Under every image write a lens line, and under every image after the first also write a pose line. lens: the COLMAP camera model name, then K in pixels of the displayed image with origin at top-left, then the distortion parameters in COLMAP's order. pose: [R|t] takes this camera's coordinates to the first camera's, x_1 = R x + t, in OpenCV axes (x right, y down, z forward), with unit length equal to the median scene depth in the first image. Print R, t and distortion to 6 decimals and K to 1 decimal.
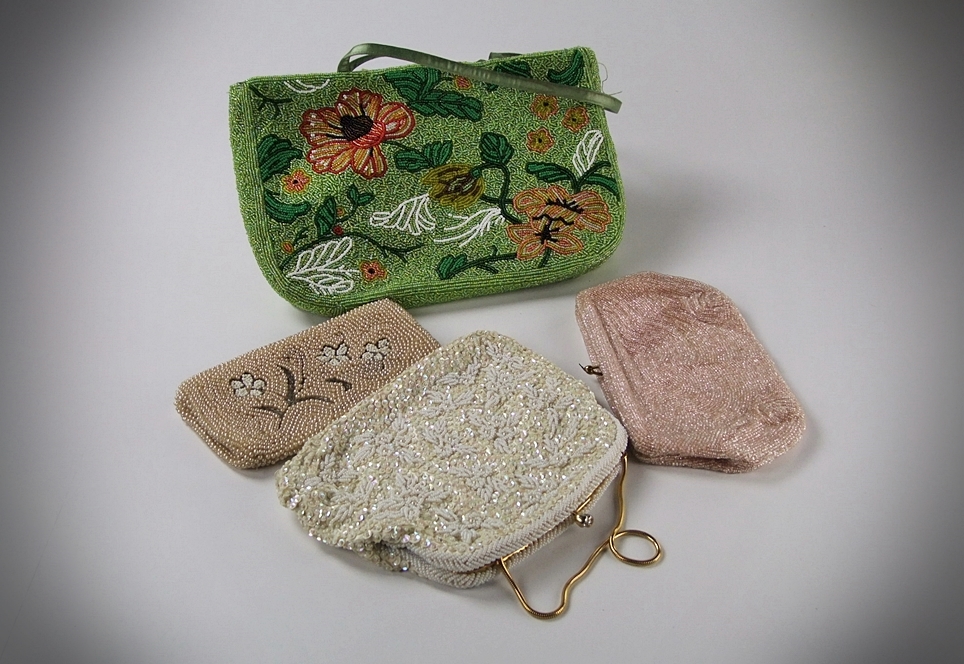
lens RADIAL K [[1077.8, 0, 480.9], [0, 1077.8, 331.3], [0, 0, 1]] dist [0.010383, 0.000000]
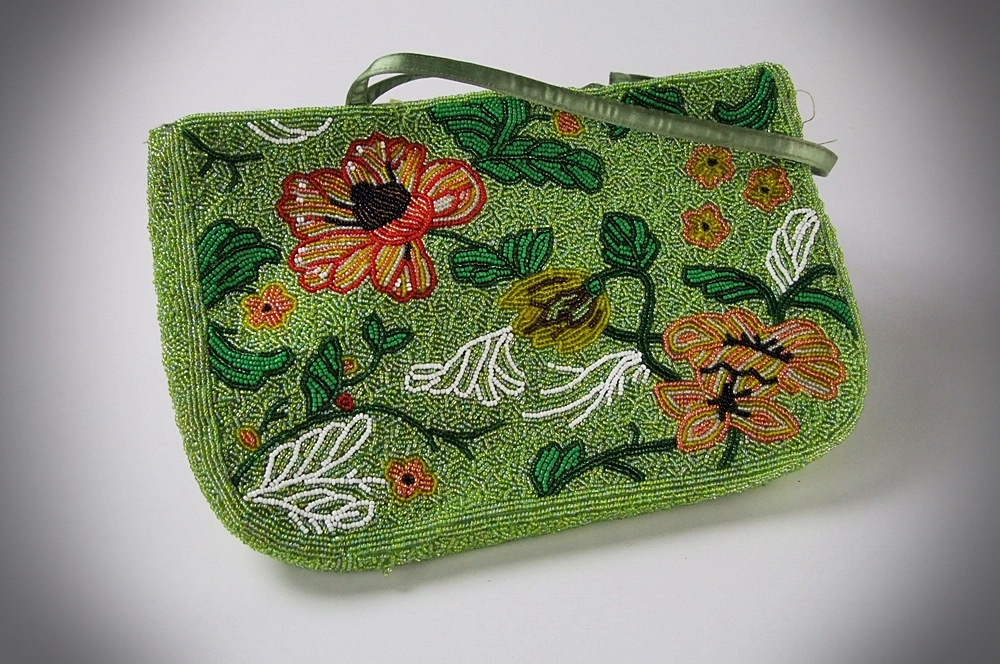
lens RADIAL K [[1040.2, 0, 501.2], [0, 1040.2, 332.5], [0, 0, 1]] dist [-0.015049, 0.000000]
pose [[0.999987, 0.000971, 0.005046, -0.056772], [-0.000878, 0.999833, -0.018272, -0.115535], [-0.005063, 0.018268, 0.999820, 0.474491]]
